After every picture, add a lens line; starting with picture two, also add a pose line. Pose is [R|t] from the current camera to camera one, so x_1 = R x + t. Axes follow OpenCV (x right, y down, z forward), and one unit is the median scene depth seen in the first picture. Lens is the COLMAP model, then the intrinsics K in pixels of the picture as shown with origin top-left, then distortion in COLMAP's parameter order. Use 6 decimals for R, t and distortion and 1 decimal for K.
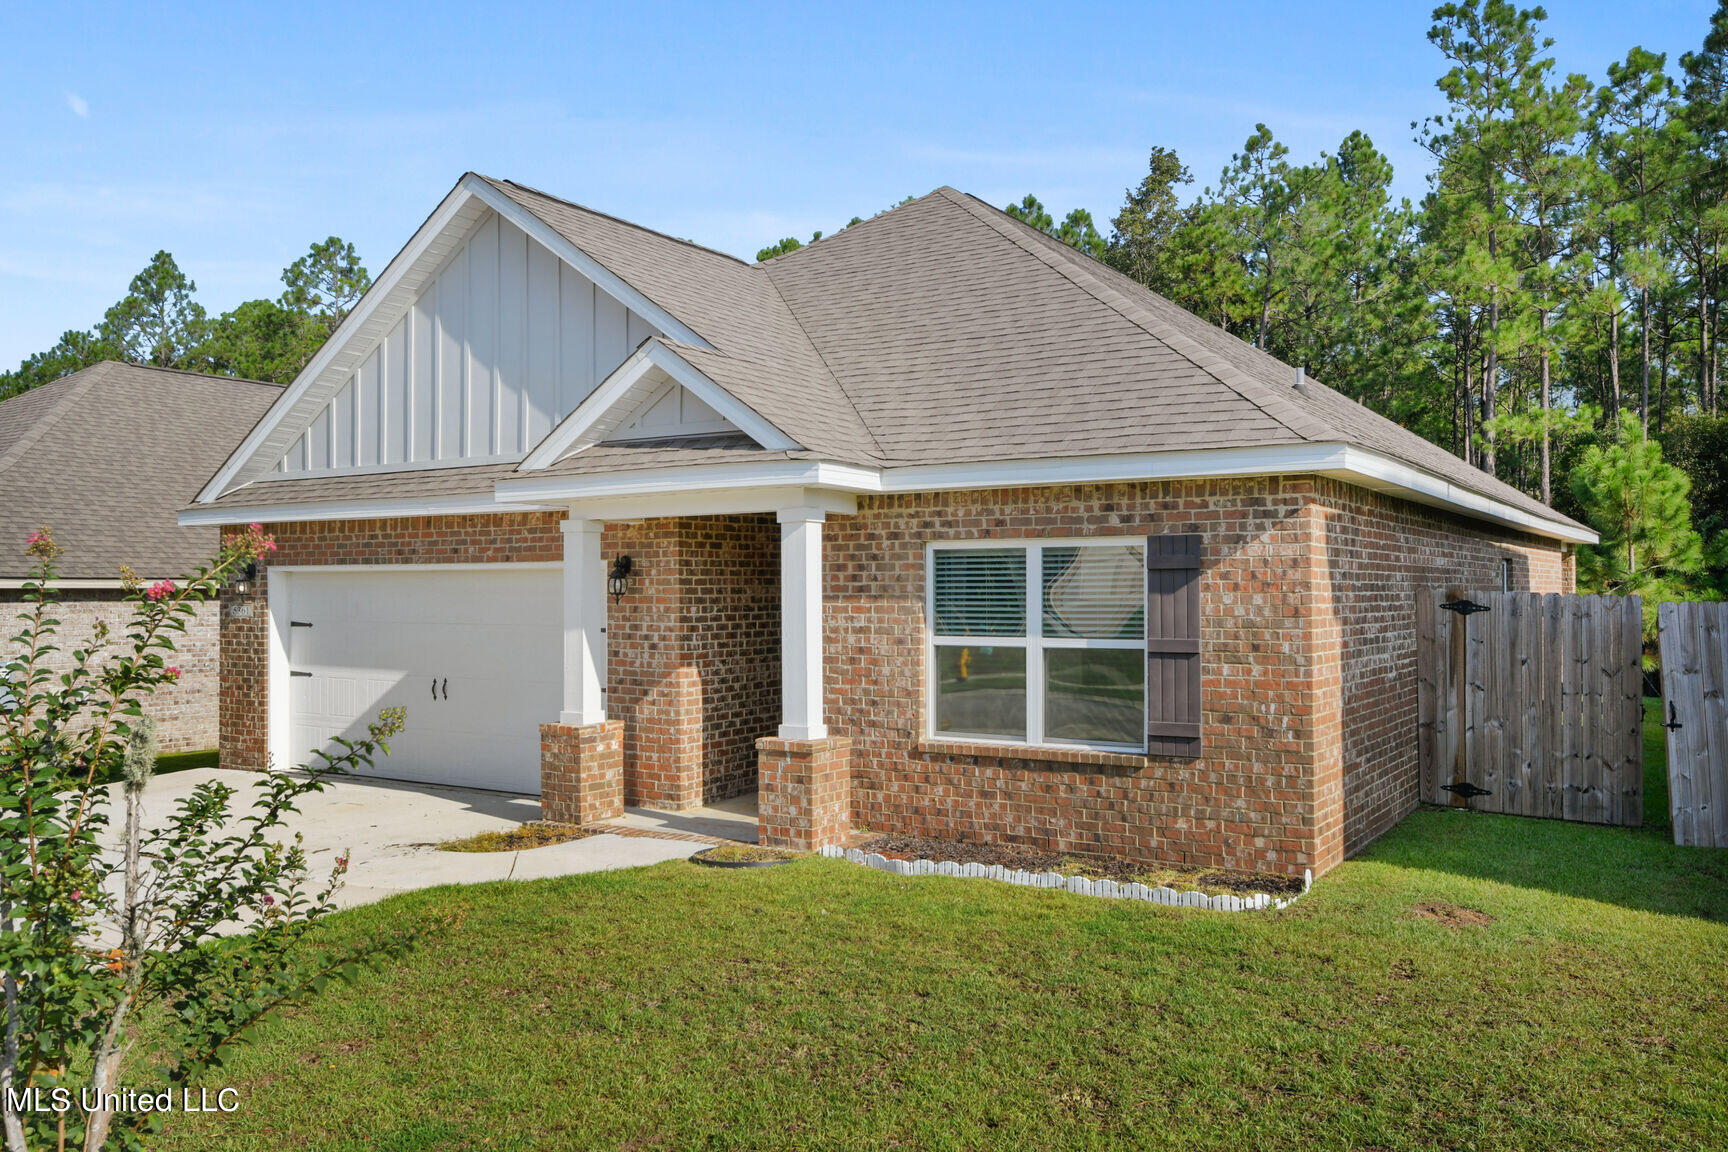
lens RADIAL K [[1407.9, 0, 864.0], [0, 1407.9, 576.0], [0, 0, 1]] dist [-0.006028, -0.015854]
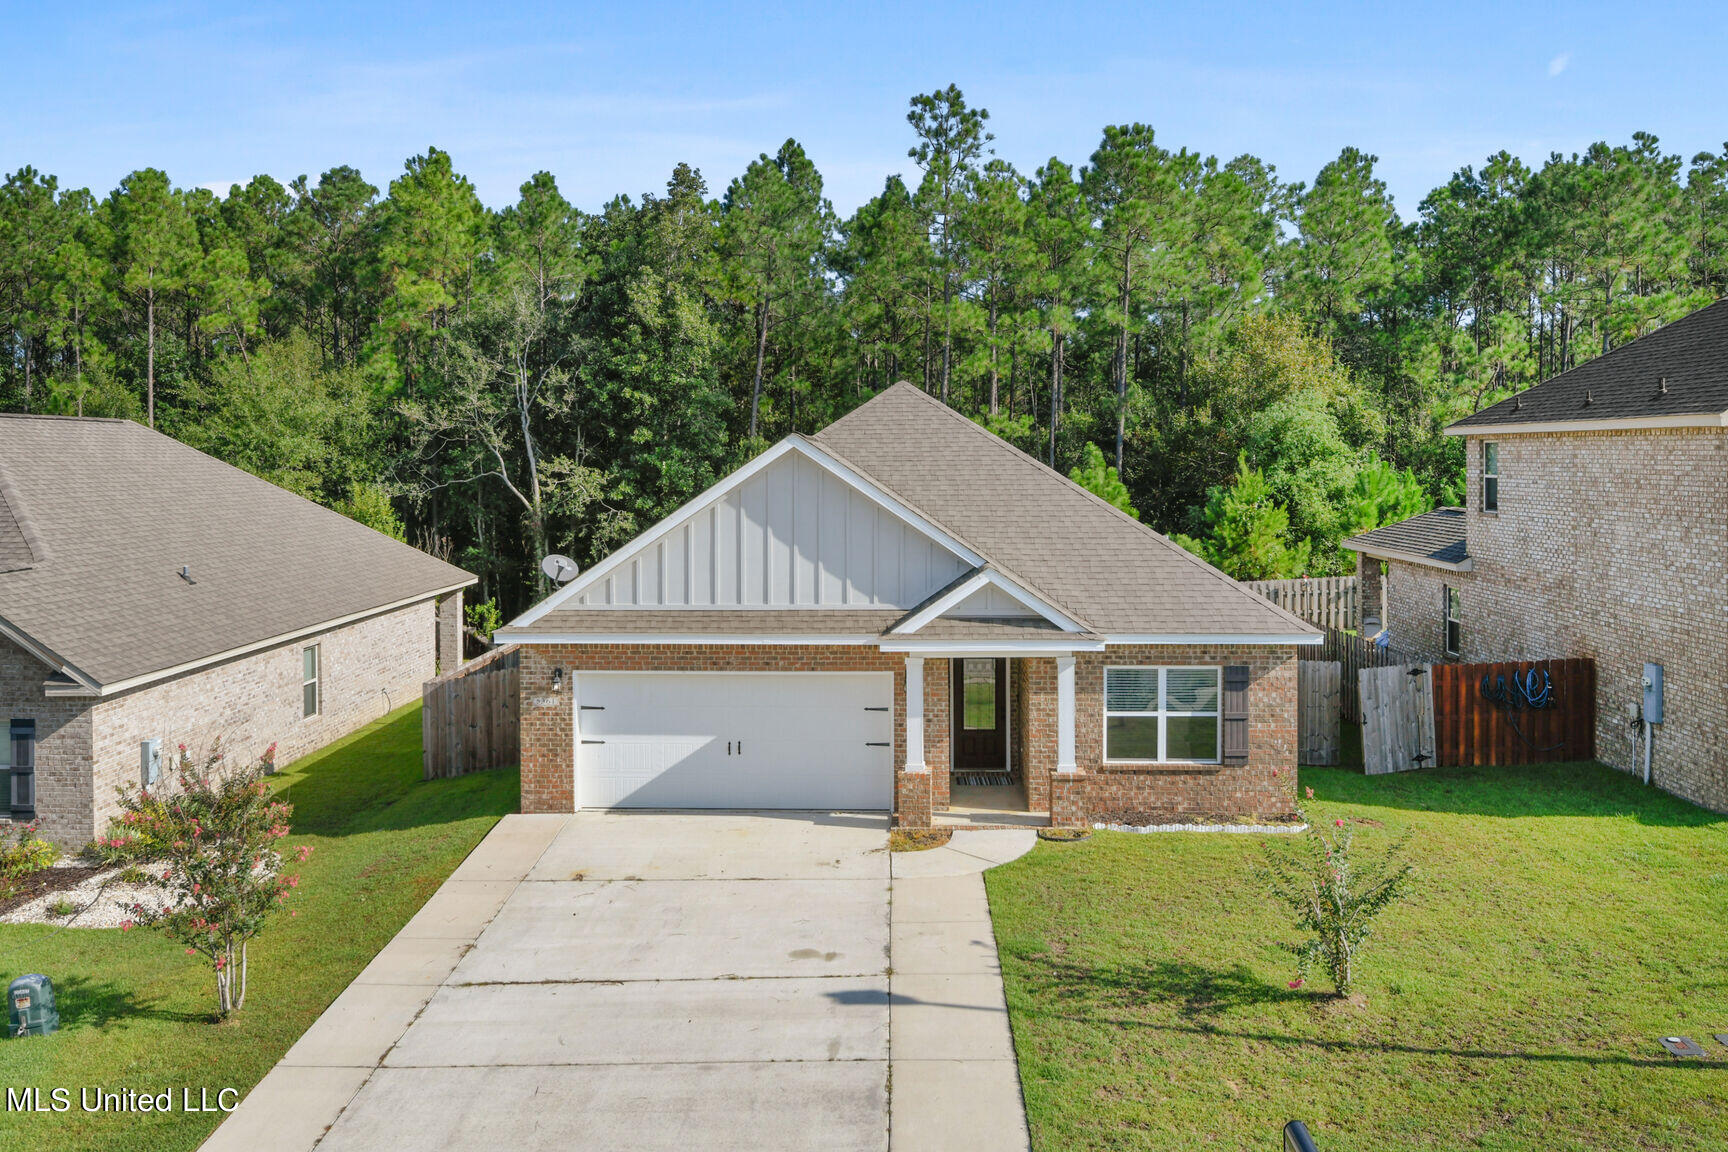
lens RADIAL K [[1477.5, 0, 862.8], [0, 1477.5, 477.9], [0, 0, 1]] dist [-0.004341, -0.008876]
pose [[0.856264, -0.009446, 0.516453, -1.224550], [-0.006324, 0.999566, 0.028768, -0.320606], [-0.516500, -0.027899, 0.855832, -0.565235]]
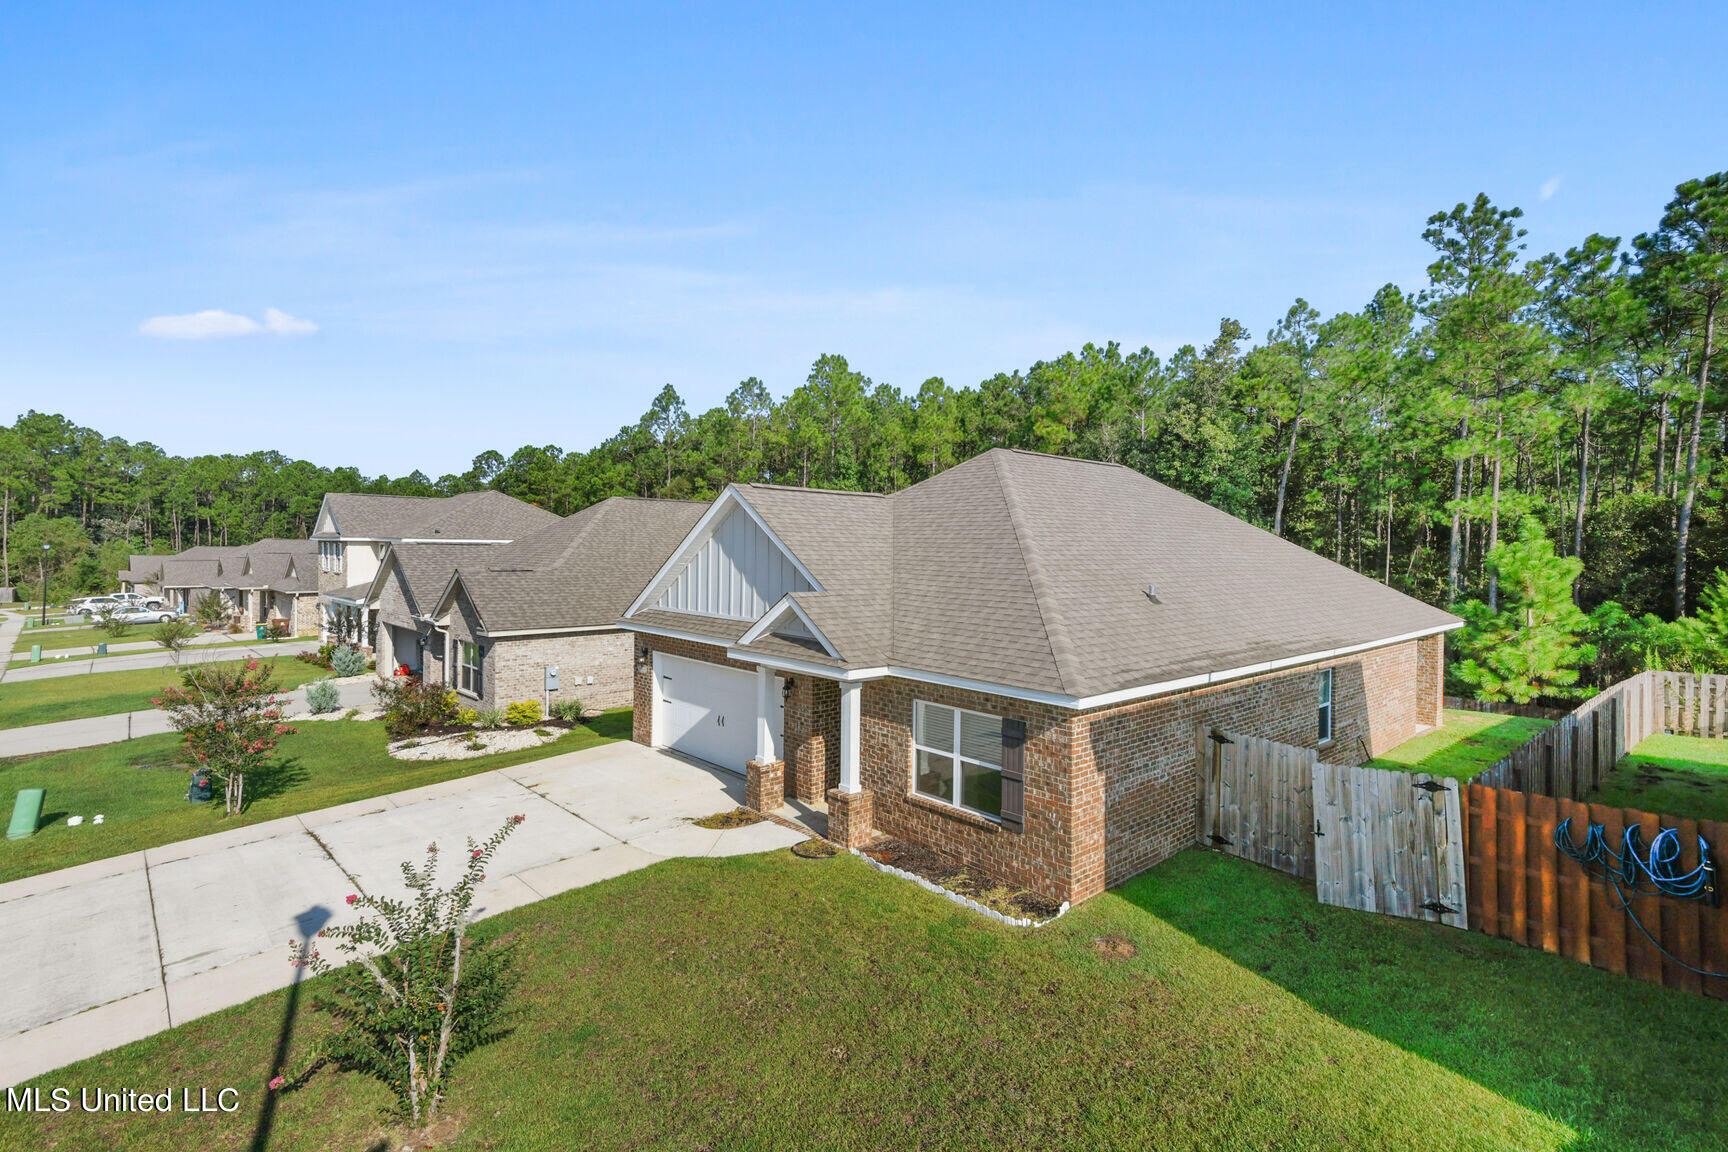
lens RADIAL K [[836.8, 0, 857.9], [0, 836.8, 564.5], [0, 0, 1]] dist [0.073822, 0.000081]
pose [[0.965967, 0.021154, -0.257799, 0.255200], [-0.011716, 0.999206, 0.038091, -0.242245], [0.258400, -0.033774, 0.965447, -0.177554]]
